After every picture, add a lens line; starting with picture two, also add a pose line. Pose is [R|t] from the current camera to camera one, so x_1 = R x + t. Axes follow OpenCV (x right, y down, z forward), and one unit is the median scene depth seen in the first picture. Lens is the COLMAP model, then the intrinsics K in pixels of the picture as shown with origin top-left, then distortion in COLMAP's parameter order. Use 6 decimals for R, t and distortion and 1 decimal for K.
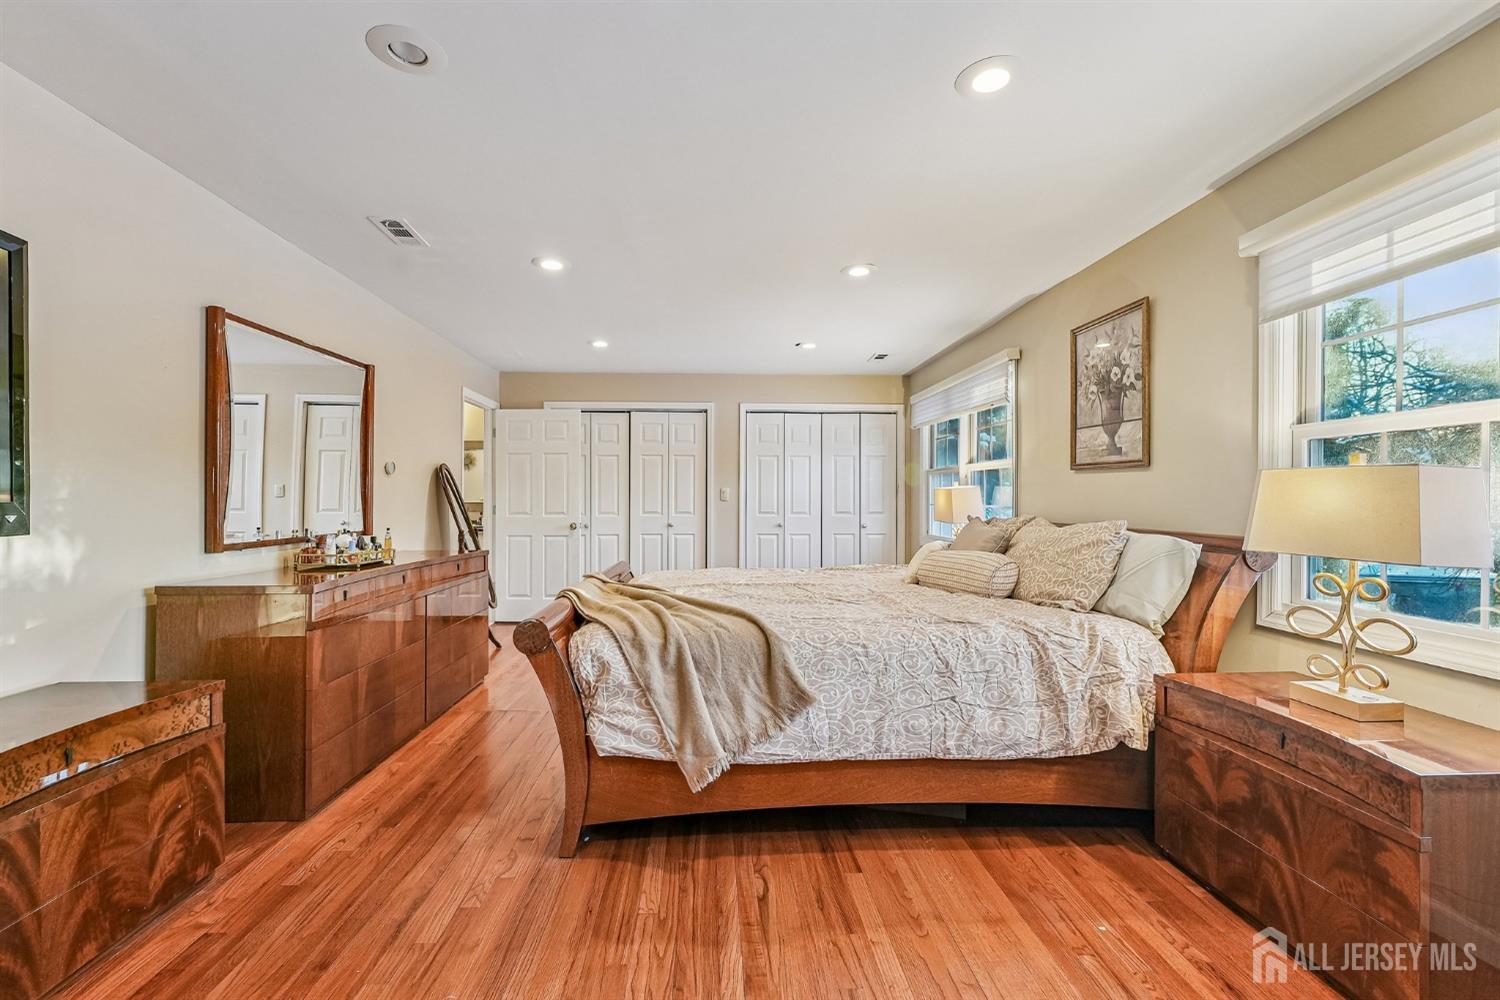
lens RADIAL K [[644.7, 0, 744.2], [0, 644.7, 498.4], [0, 0, 1]] dist [-0.002546, 0.000025]
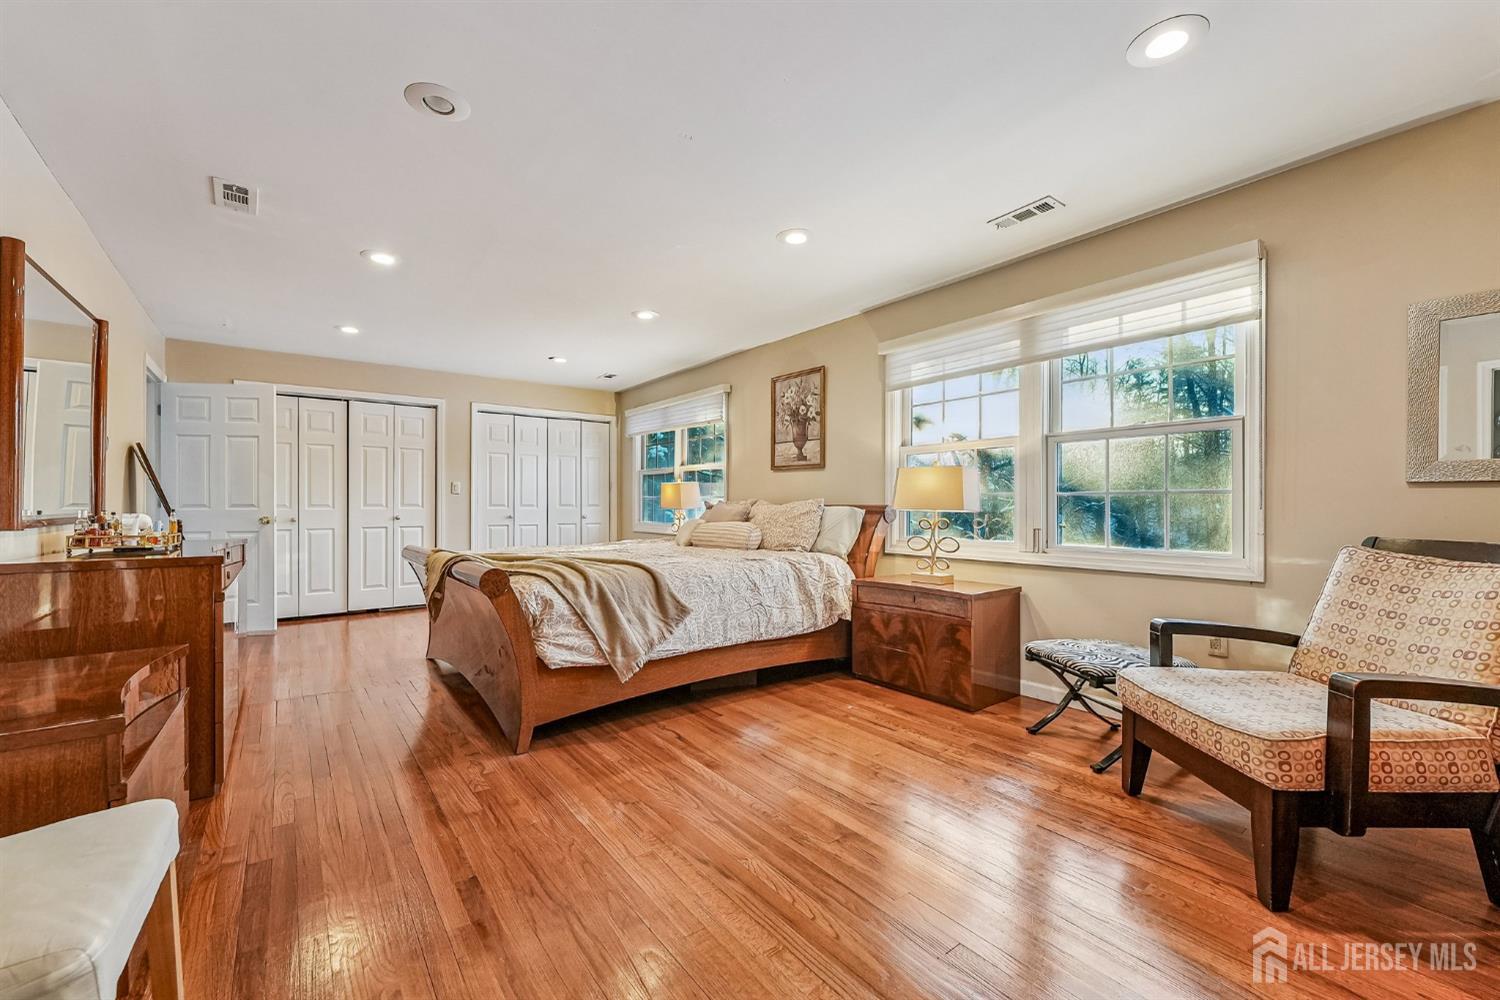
lens RADIAL K [[602.4, 0, 753.2], [0, 602.4, 504.4], [0, 0, 1]] dist [-0.004404, -0.000250]
pose [[0.820524, -0.000586, 0.571612, -0.558173], [0.000502, 1.000000, 0.000306, 0.059787], [-0.571612, 0.000036, 0.820524, -0.232607]]
